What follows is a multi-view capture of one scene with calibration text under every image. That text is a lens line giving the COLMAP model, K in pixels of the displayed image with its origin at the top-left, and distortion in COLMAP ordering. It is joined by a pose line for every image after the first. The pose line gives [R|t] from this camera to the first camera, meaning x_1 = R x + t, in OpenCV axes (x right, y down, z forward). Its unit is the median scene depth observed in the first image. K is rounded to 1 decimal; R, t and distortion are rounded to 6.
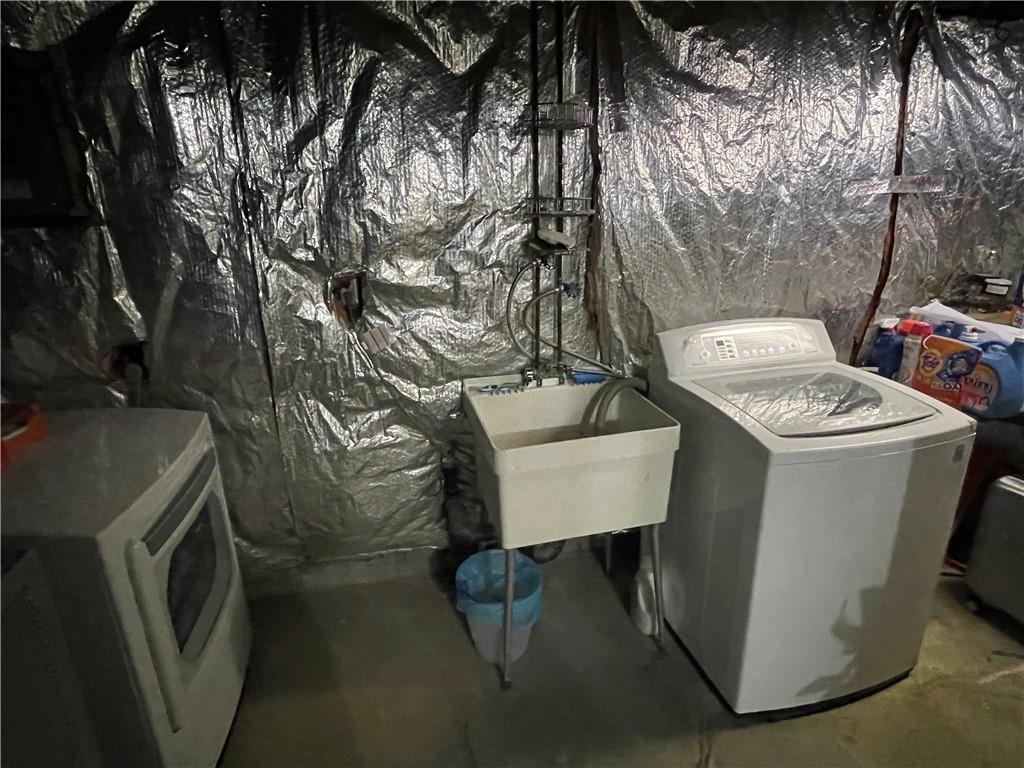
lens RADIAL K [[538.6, 0, 513.7], [0, 538.6, 382.2], [0, 0, 1]] dist [0.000005, 0.000100]
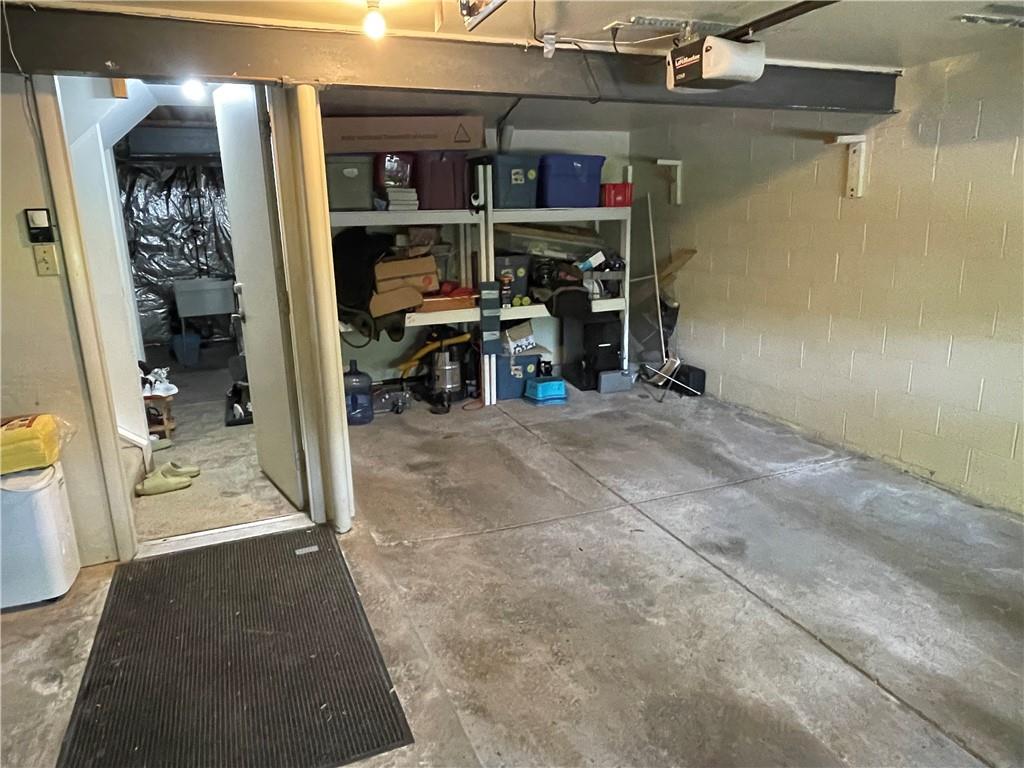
lens RADIAL K [[654.0, 0, 510.0], [0, 654.0, 381.4], [0, 0, 1]] dist [0.000813, 0.000763]
pose [[0.981246, -0.050723, 0.185967, 1.107579], [0.062886, 0.996210, -0.060093, 0.974335], [-0.182214, 0.070661, 0.980717, -3.058693]]
